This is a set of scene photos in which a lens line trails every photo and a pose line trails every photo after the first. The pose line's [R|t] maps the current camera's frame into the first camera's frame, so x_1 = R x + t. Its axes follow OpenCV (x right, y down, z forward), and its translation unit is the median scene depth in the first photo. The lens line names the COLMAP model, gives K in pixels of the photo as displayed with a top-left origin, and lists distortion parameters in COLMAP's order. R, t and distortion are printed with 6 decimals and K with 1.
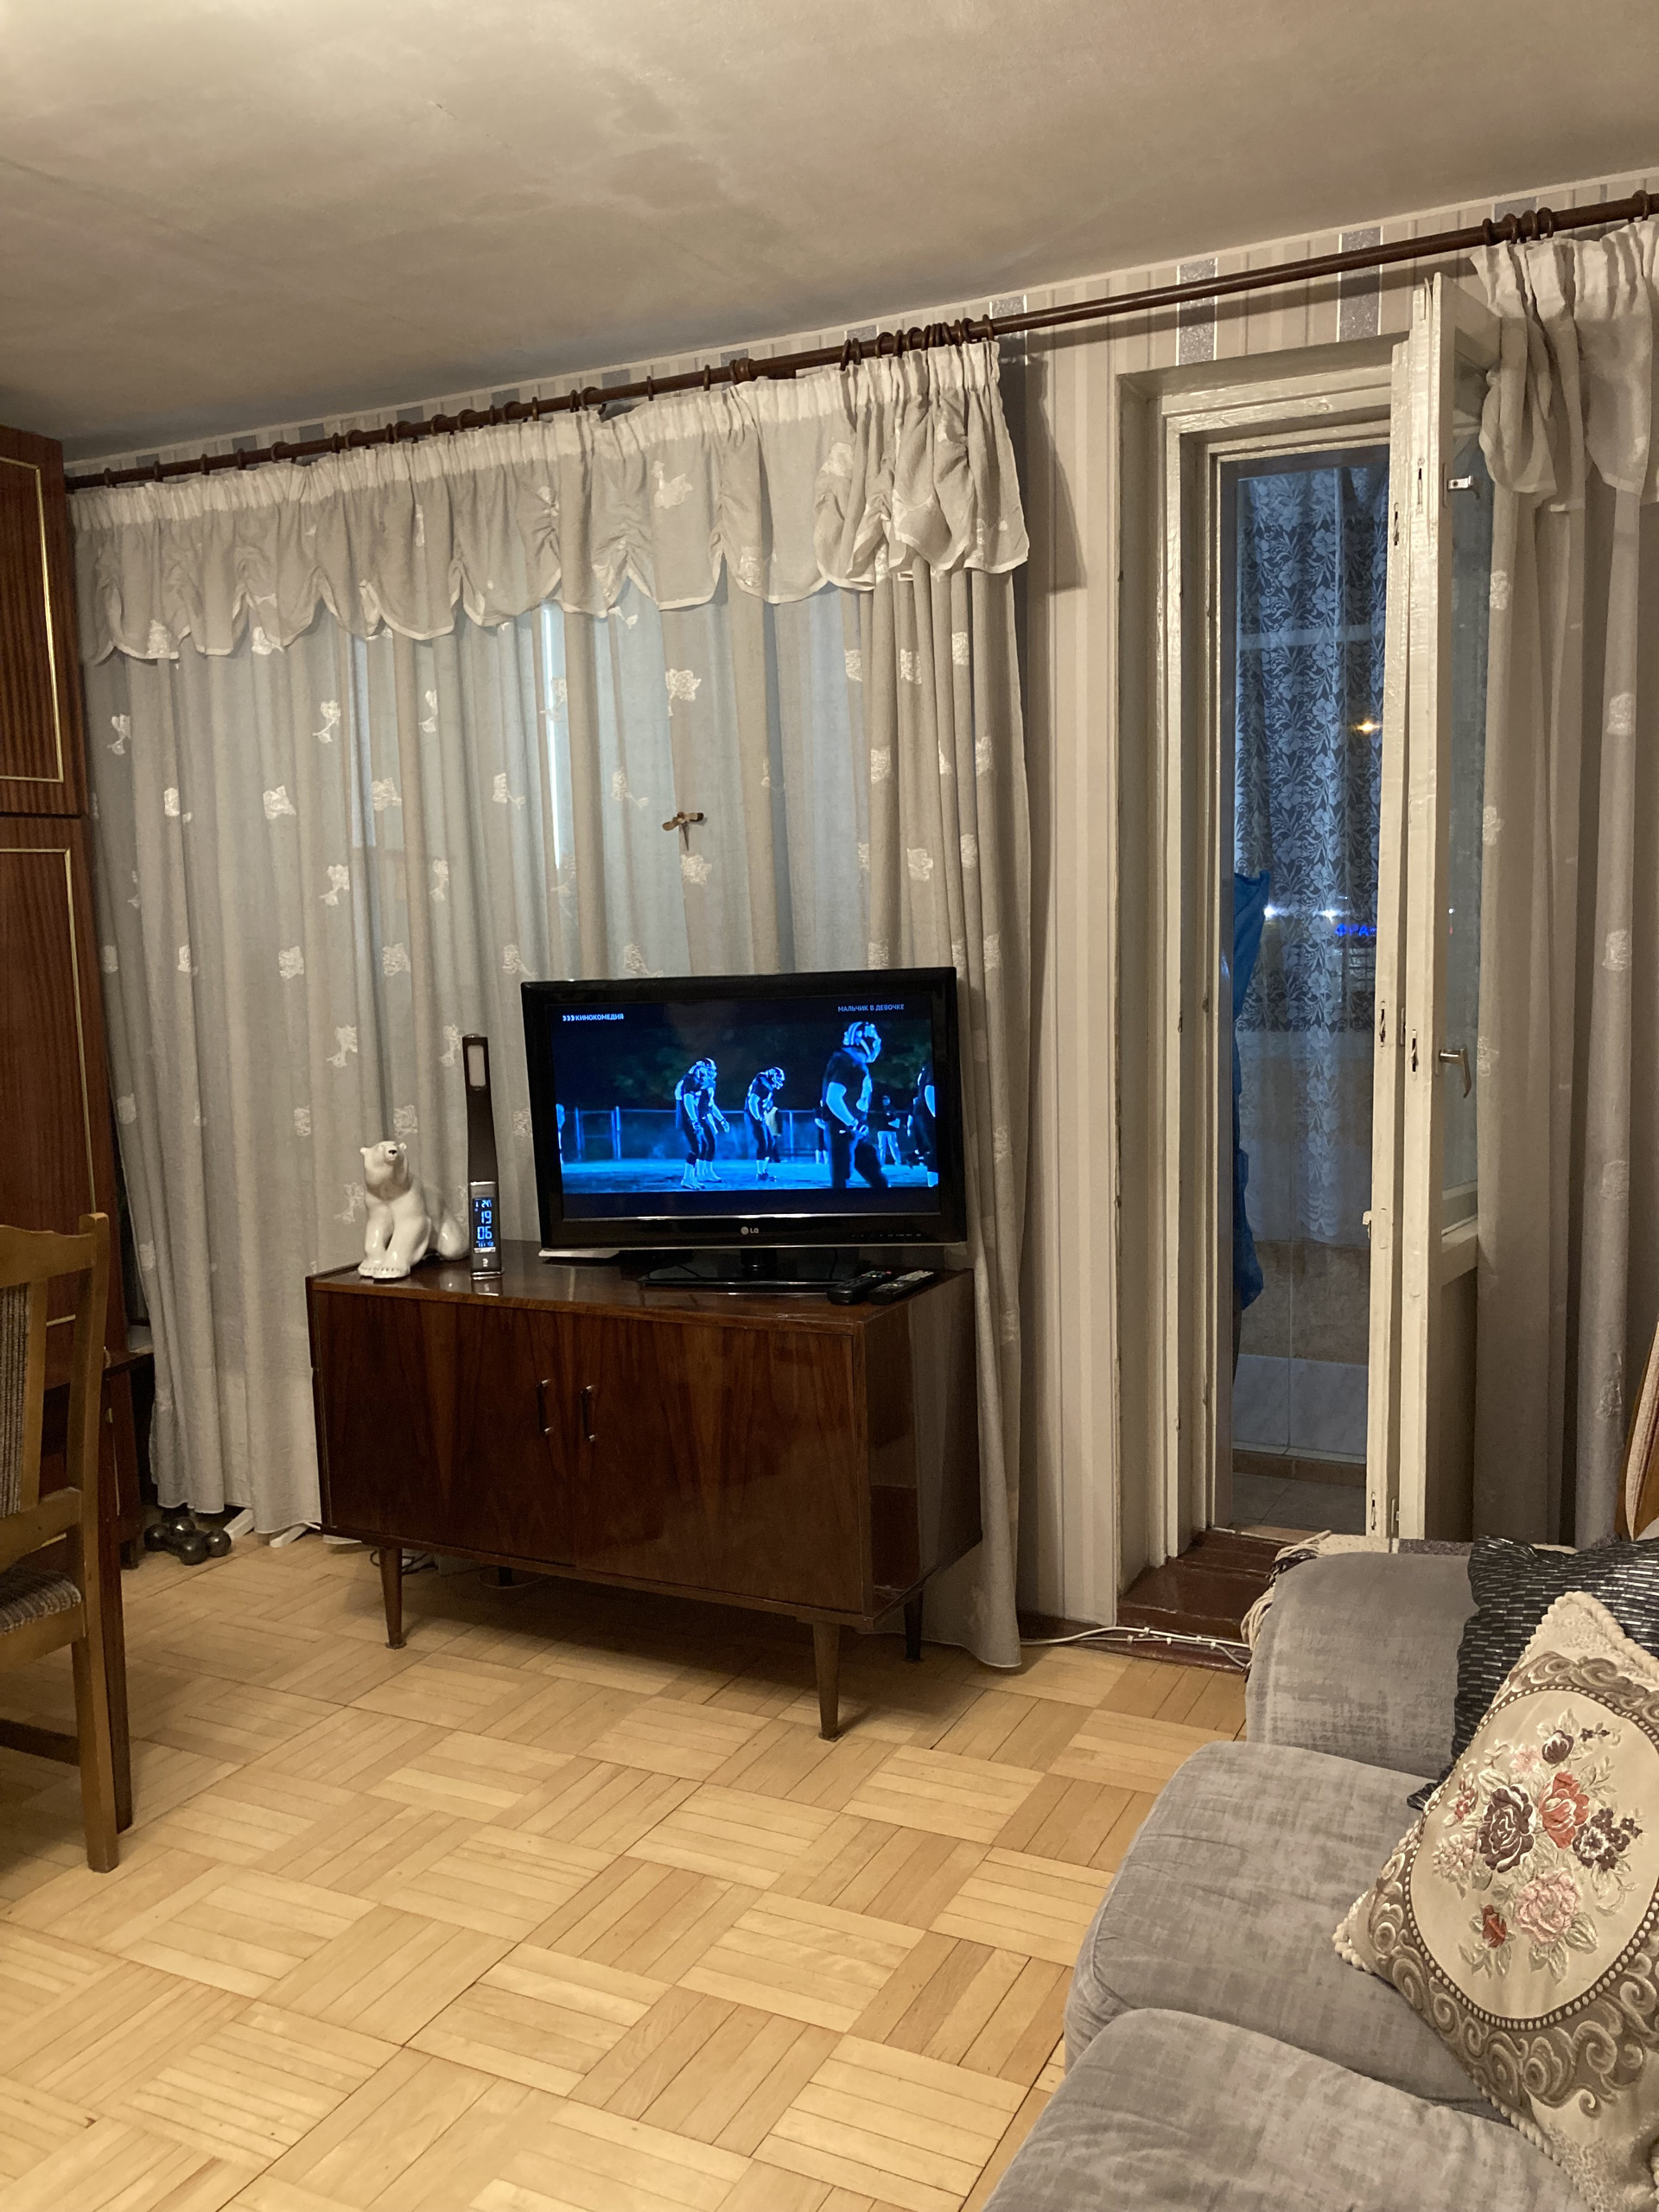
lens RADIAL K [[1832.5, 0, 826.1], [0, 1832.5, 1105.4], [0, 0, 1]] dist [0.045883, -0.043492]
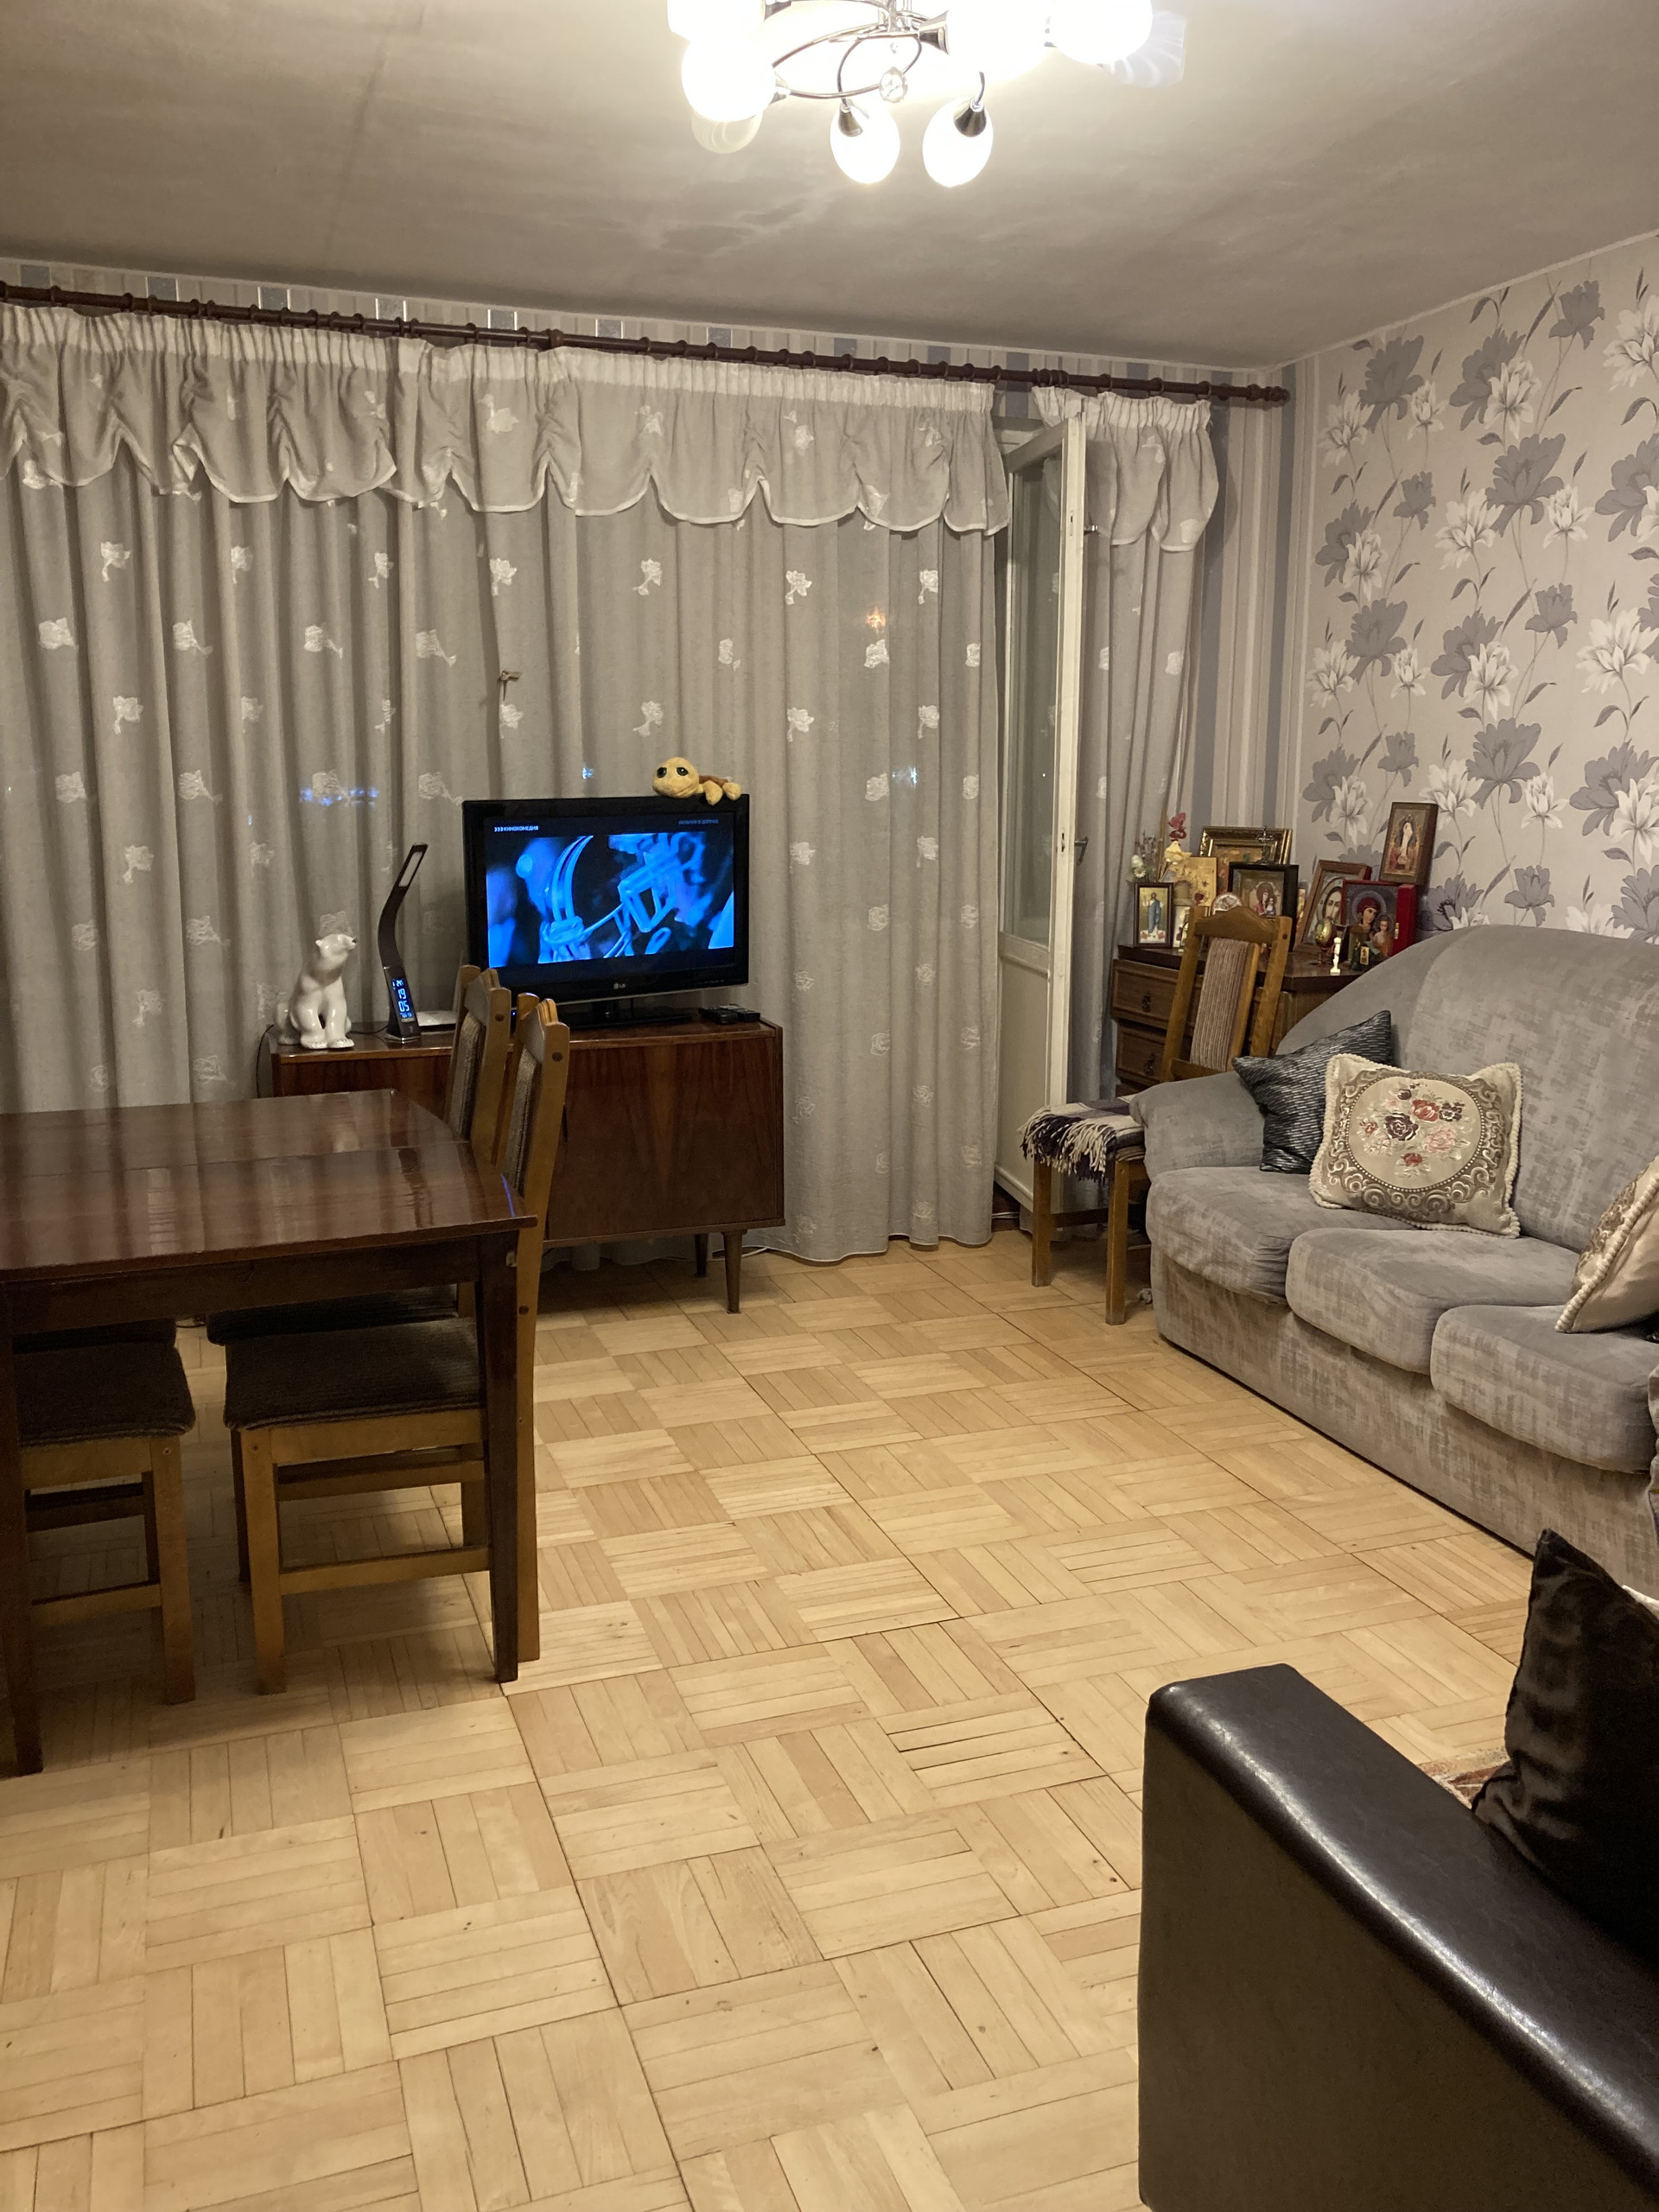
lens RADIAL K [[1832.5, 0, 837.1], [0, 1832.5, 1113.7], [0, 0, 1]] dist [0.045883, -0.043492]
pose [[0.687500, -0.111273, 0.717608, -0.996929], [0.060037, 0.993517, 0.096537, 0.044244], [-0.723698, -0.023286, 0.689724, -0.086329]]
